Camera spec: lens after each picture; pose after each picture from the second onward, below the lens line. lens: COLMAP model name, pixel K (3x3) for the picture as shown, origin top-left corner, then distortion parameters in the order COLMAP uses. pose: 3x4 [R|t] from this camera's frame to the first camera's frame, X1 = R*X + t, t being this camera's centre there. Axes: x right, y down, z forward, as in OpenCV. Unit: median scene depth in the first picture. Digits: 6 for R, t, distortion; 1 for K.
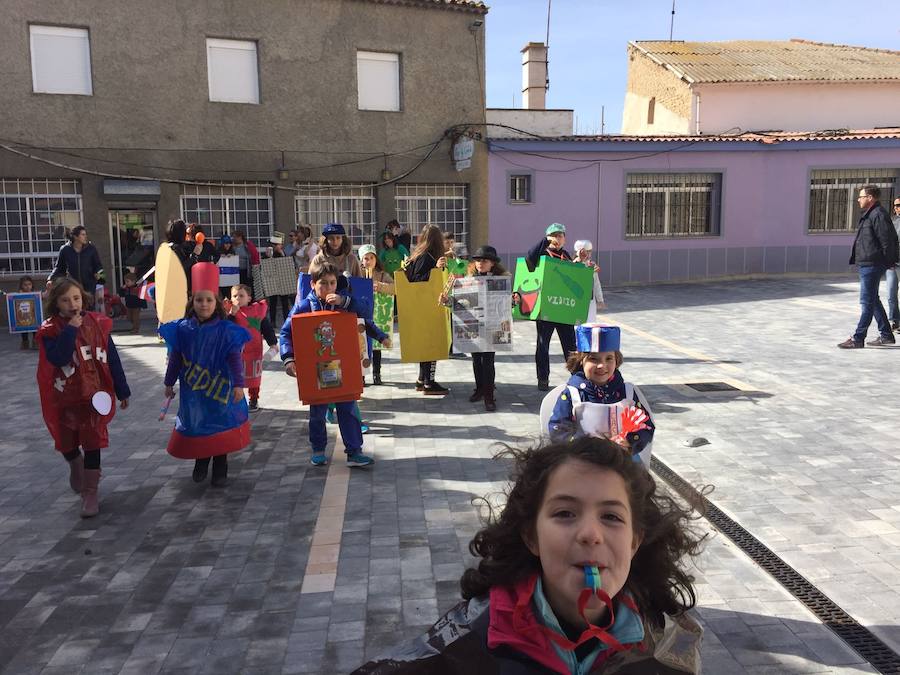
lens RADIAL K [[733.8, 0, 450.1], [0, 733.8, 318.2], [0, 0, 1]] dist [0.088347, -0.105168]
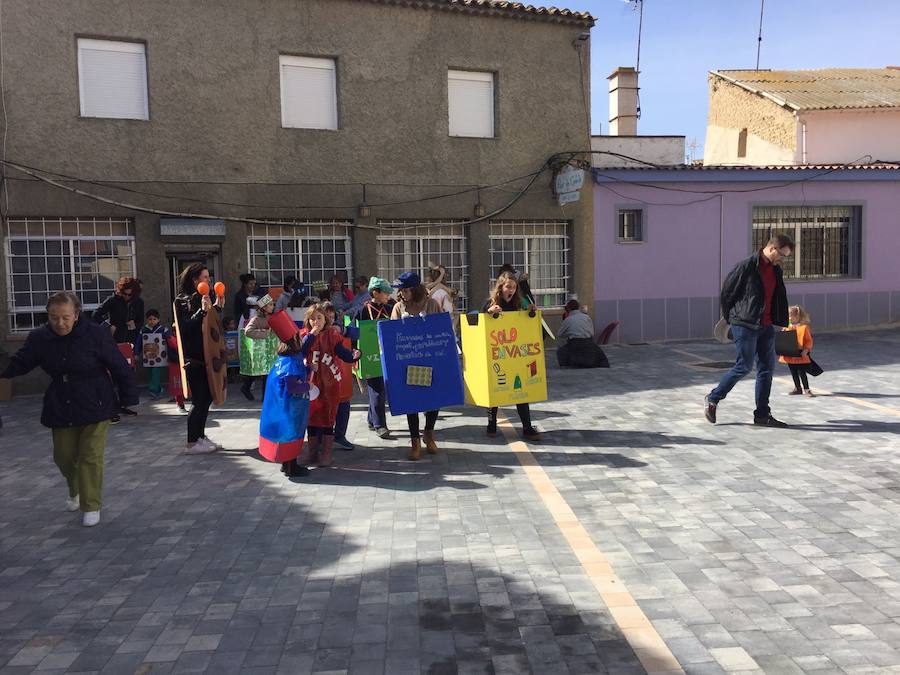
lens RADIAL K [[718.1, 0, 450.1], [0, 718.1, 329.0], [0, 0, 1]] dist [0.082241, -0.092440]
pose [[0.999776, -0.007031, -0.019947, -0.108989], [0.006057, 0.998808, -0.048436, -0.016046], [0.020264, 0.048304, 0.998627, 0.169423]]
